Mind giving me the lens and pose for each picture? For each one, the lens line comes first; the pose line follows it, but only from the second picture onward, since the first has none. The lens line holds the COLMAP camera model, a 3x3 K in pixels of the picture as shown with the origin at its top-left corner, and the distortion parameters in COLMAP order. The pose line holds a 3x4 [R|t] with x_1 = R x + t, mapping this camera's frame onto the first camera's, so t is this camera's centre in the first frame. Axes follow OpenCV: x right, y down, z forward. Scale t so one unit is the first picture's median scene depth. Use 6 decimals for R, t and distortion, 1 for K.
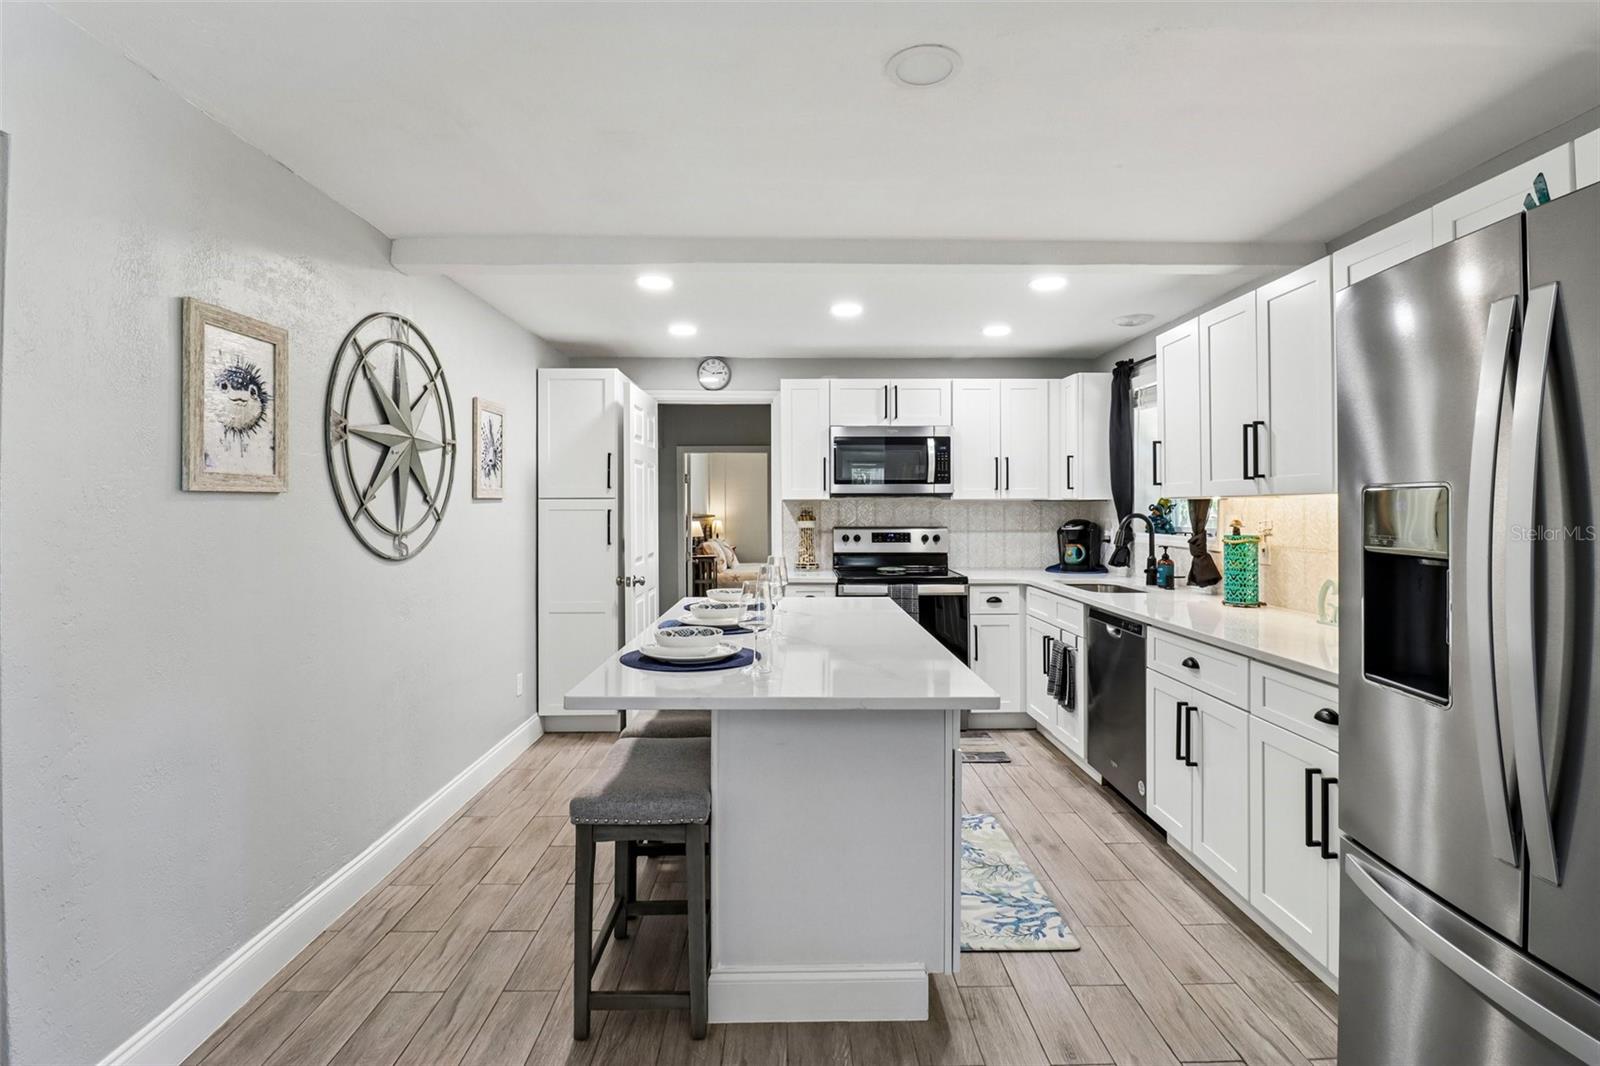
lens RADIAL K [[757.8, 0, 805.6], [0, 757.8, 503.5], [0, 0, 1]] dist [-0.000677, -0.010755]
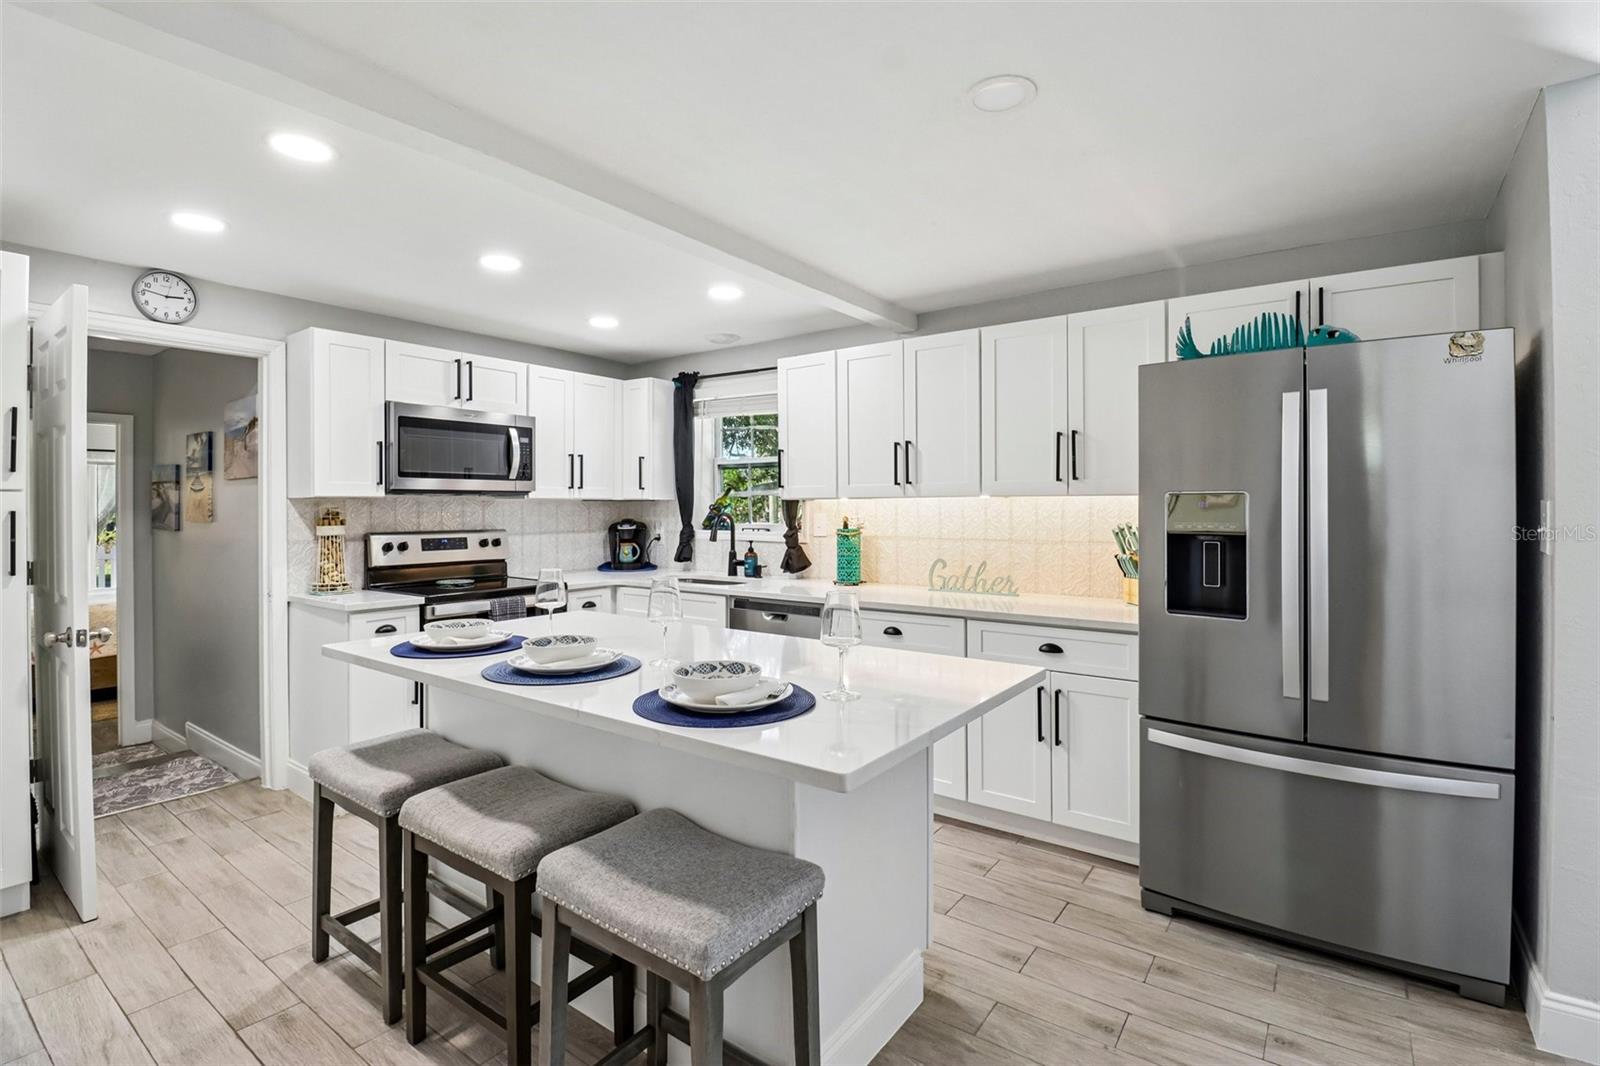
lens RADIAL K [[744.7, 0, 802.3], [0, 744.7, 500.5], [0, 0, 1]] dist [0.001557, -0.000044]
pose [[0.605254, 0.006497, 0.796006, -0.322355], [-0.002524, 0.999977, -0.006242, 0.001969], [-0.796028, 0.001769, 0.605257, 0.216950]]
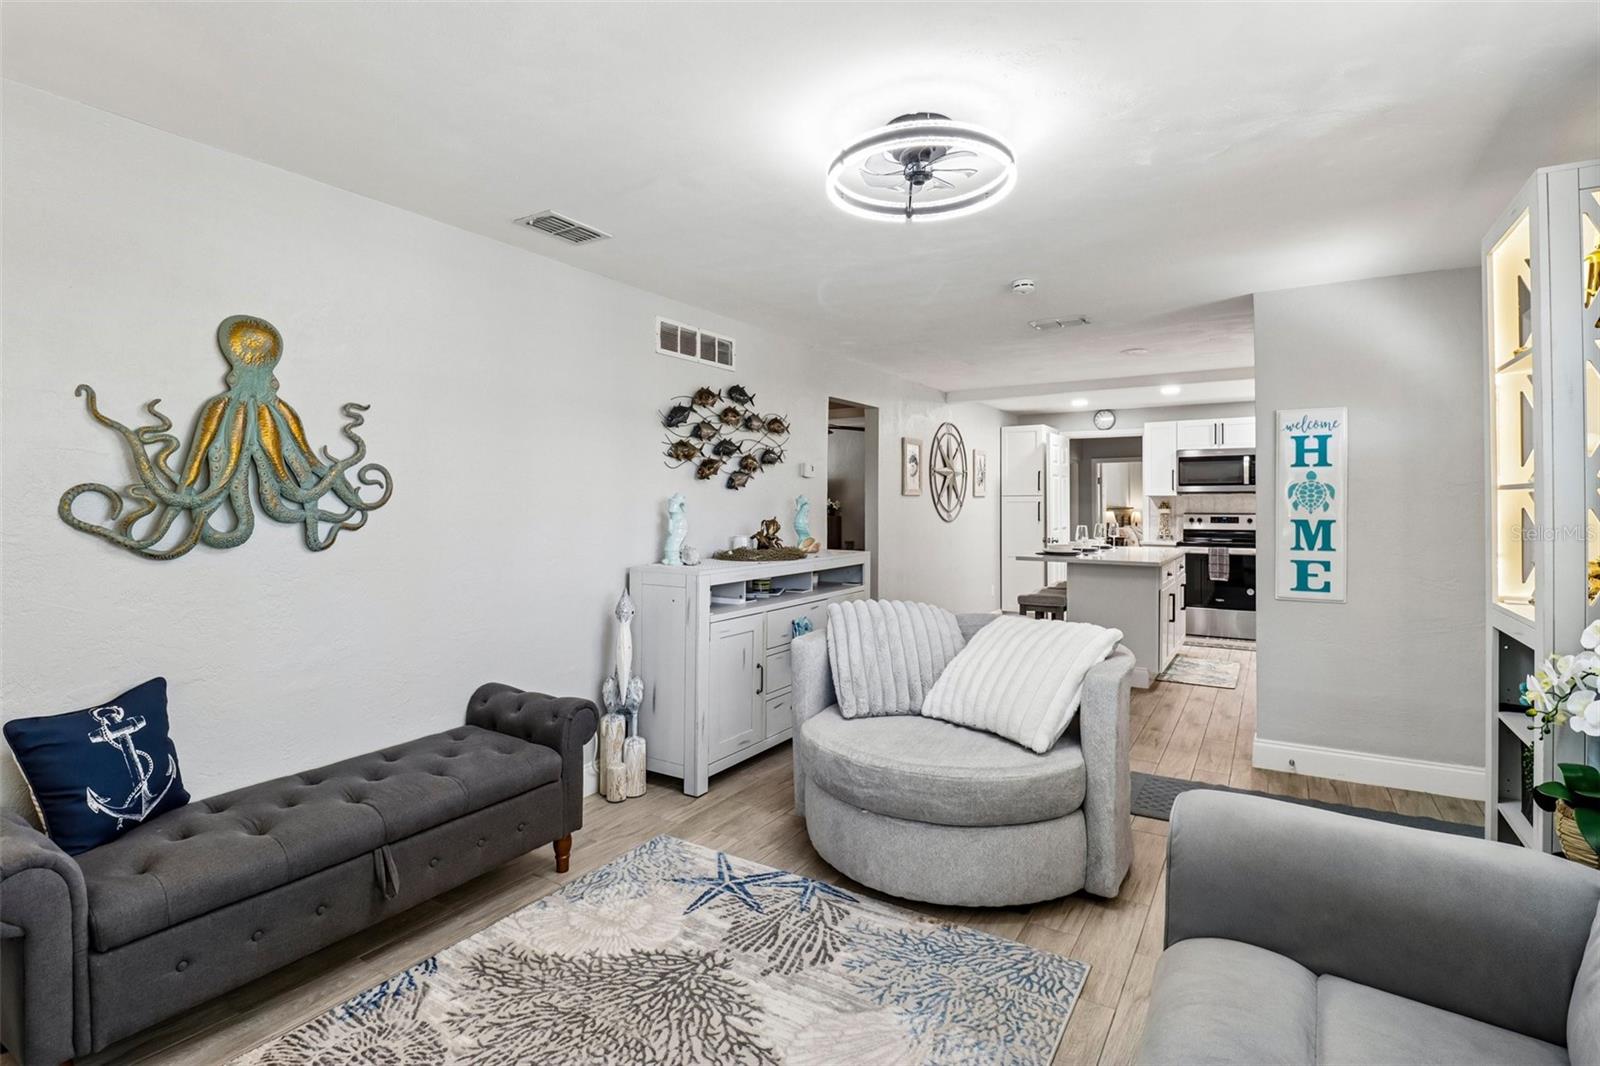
lens RADIAL K [[769.0, 0, 807.7], [0, 769.0, 500.4], [0, 0, 1]] dist [0.004359, -0.017207]
pose [[0.841502, -0.000965, -0.540253, 0.264624], [0.002315, 0.999996, 0.001820, 0.000217], [0.540249, -0.002782, 0.841500, -0.836081]]
